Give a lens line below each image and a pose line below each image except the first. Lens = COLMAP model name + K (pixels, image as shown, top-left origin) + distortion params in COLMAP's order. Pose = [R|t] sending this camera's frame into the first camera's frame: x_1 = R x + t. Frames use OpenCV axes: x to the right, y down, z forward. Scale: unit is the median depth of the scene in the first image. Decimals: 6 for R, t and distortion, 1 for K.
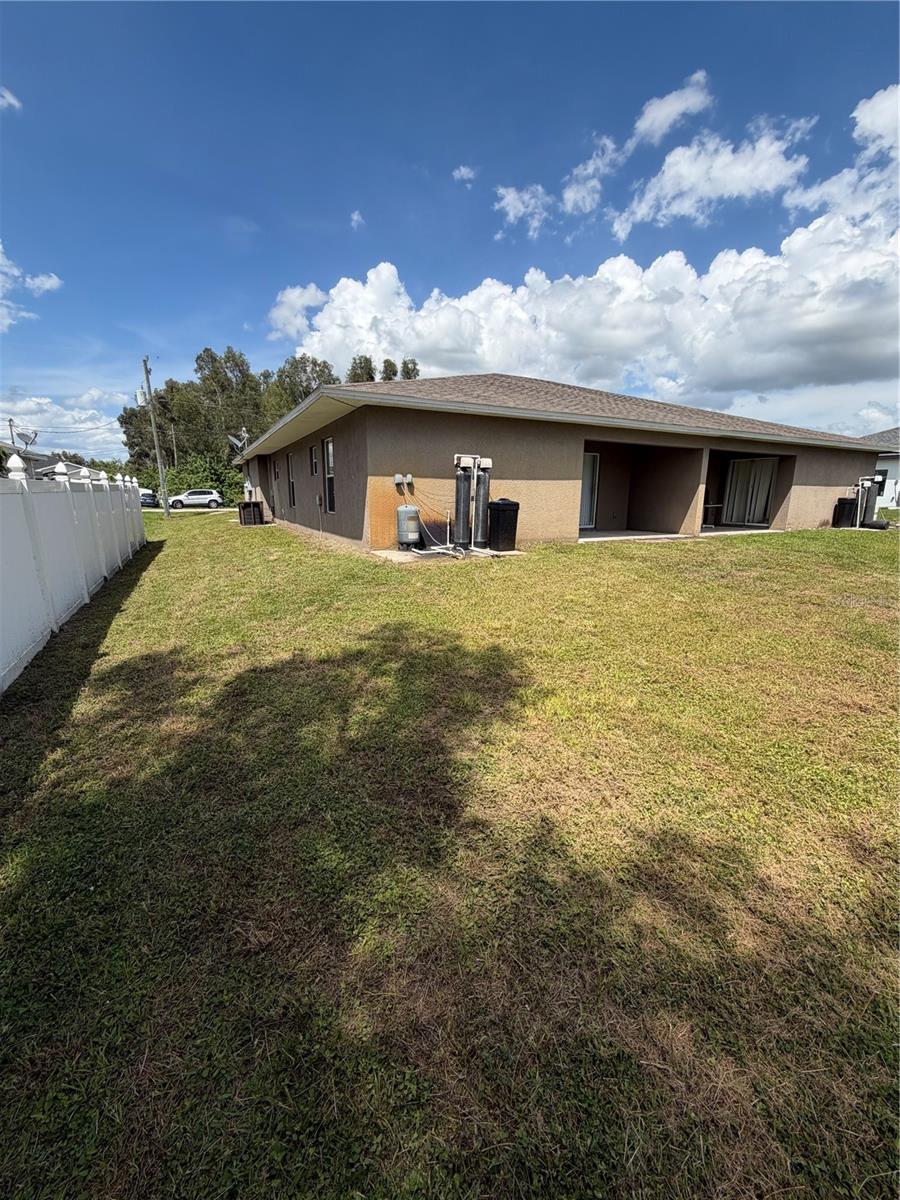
lens RADIAL K [[478.9, 0, 450.0], [0, 478.9, 599.6], [0, 0, 1]] dist [-0.001775, 0.000672]
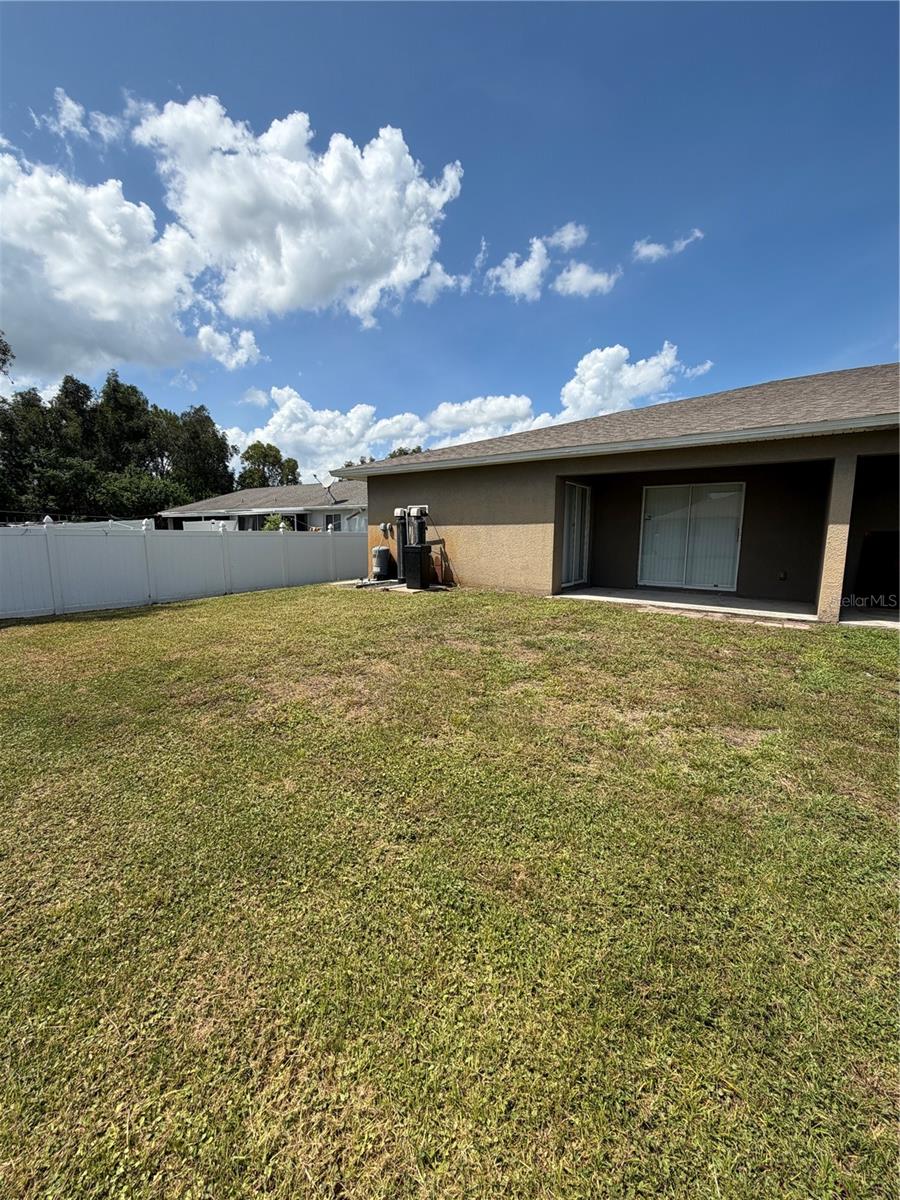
lens RADIAL K [[478.9, 0, 450.7], [0, 478.9, 601.2], [0, 0, 1]] dist [-0.001775, 0.000672]
pose [[0.420996, 0.120047, -0.899084, 0.982649], [-0.211879, 0.976797, 0.031211, -0.105802], [0.881969, 0.177357, 0.436663, 0.504316]]
